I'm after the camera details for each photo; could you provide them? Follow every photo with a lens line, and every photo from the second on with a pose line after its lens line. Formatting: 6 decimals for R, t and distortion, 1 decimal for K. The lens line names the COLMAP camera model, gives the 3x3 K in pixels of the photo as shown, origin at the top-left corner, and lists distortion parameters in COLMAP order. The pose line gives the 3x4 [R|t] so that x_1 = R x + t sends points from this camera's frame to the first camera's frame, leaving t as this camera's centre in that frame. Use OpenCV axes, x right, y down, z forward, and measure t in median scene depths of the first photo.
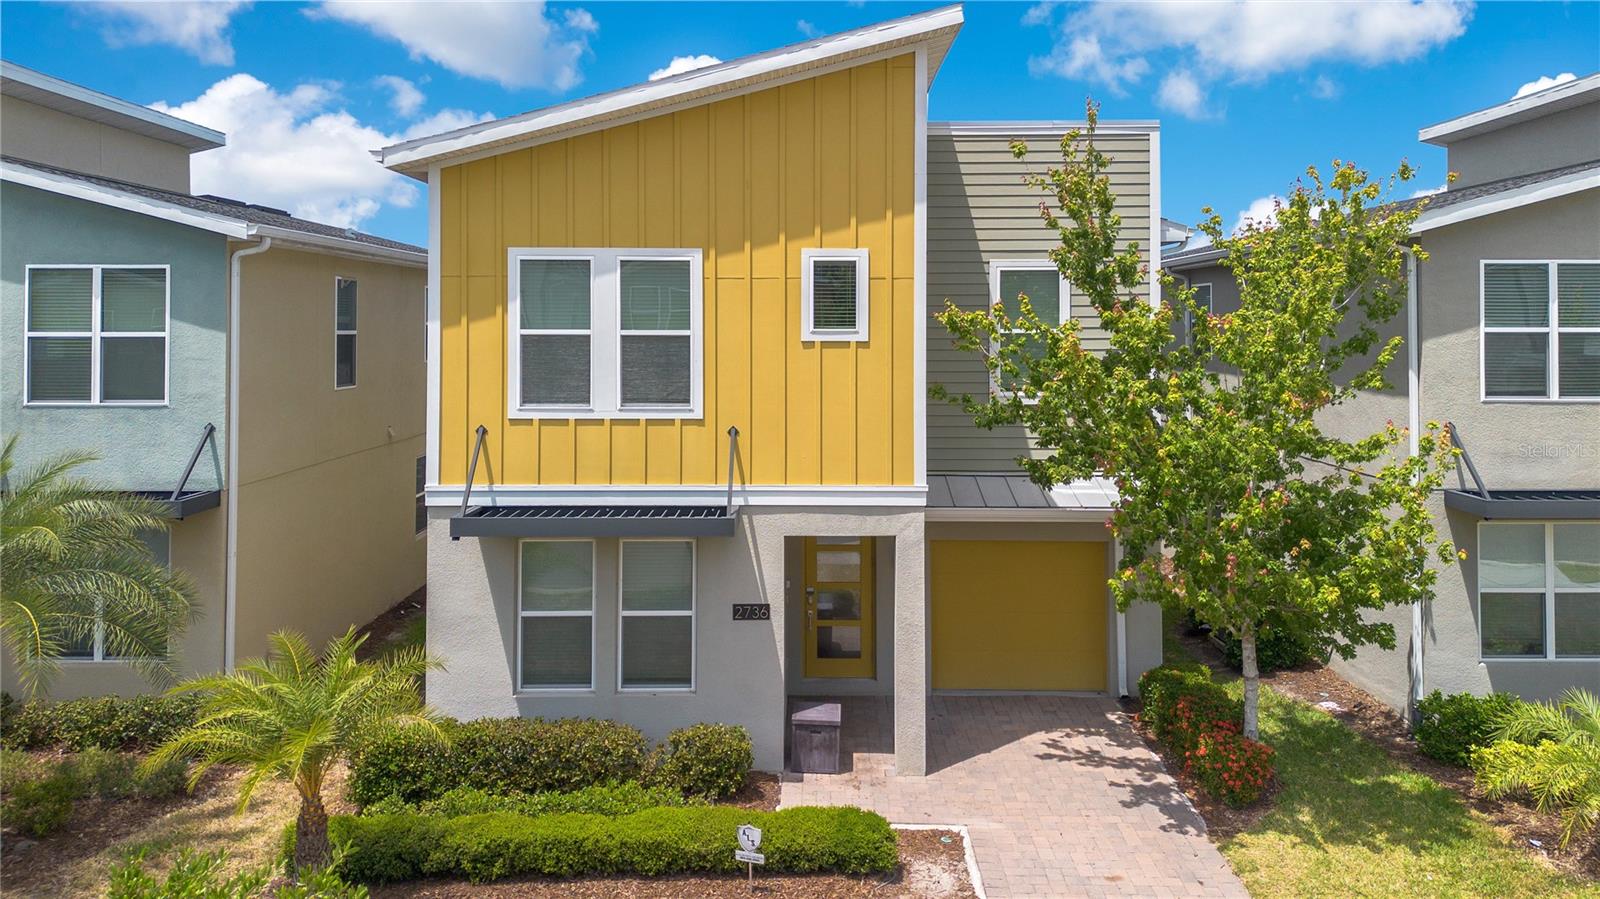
lens RADIAL K [[1095.1, 0, 800.0], [0, 1095.1, 449.5], [0, 0, 1]] dist [0.019481, -0.000855]
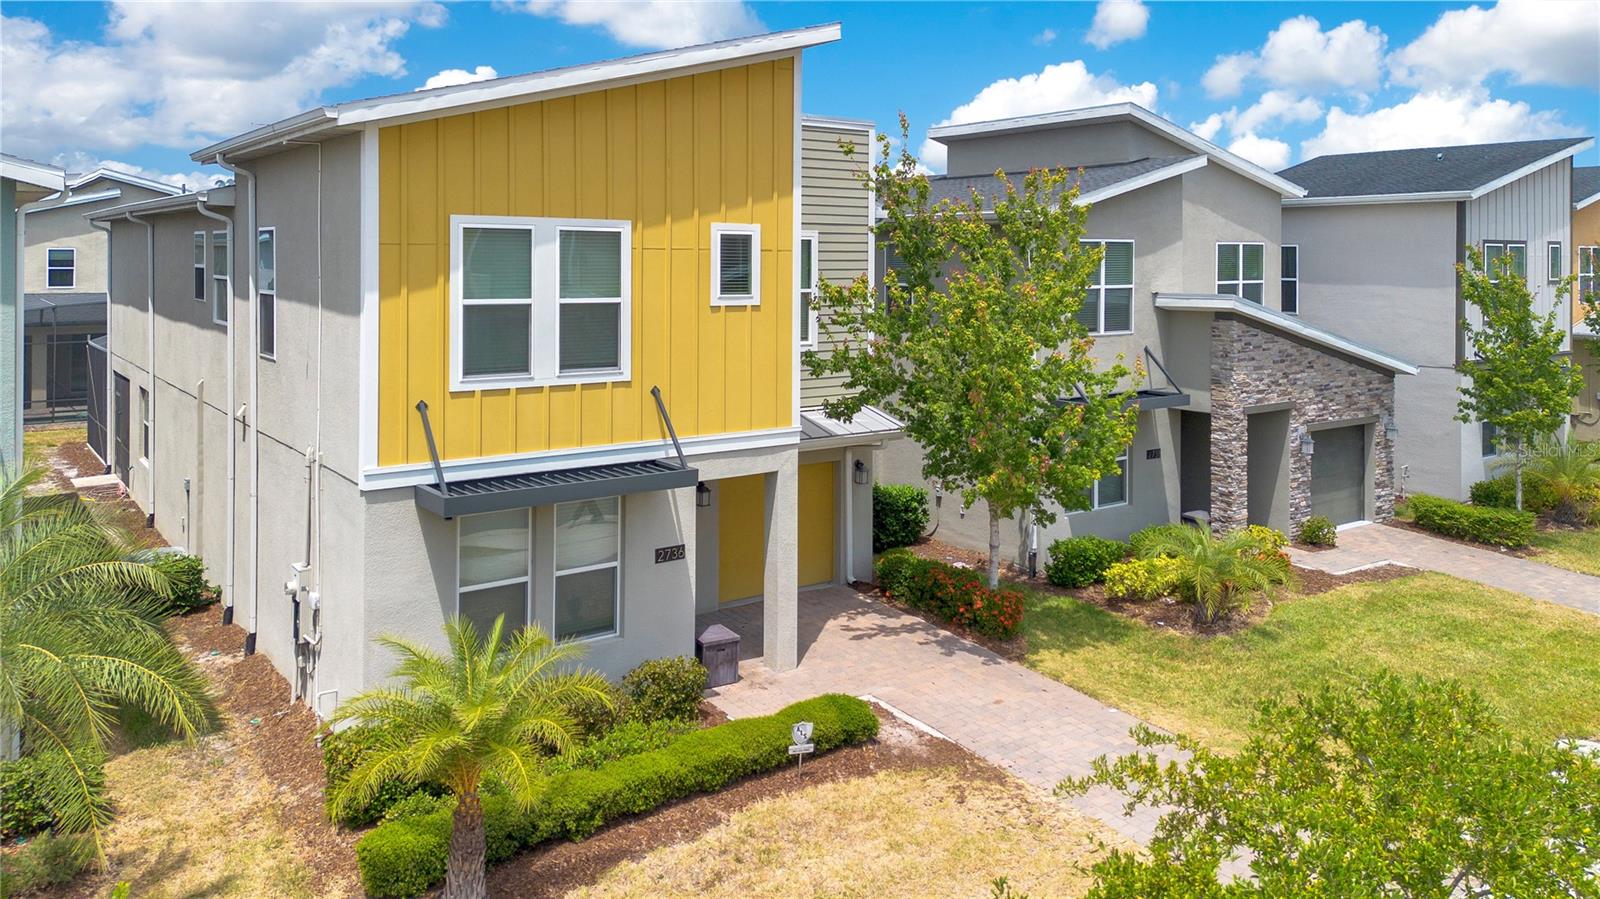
lens RADIAL K [[1083.6, 0, 804.3], [0, 1083.6, 432.5], [0, 0, 1]] dist [0.005110, -0.001388]
pose [[0.817546, -0.084910, 0.569569, -0.560115], [0.056483, 0.996124, 0.067425, -0.039539], [-0.573087, -0.022953, 0.819173, 0.037838]]
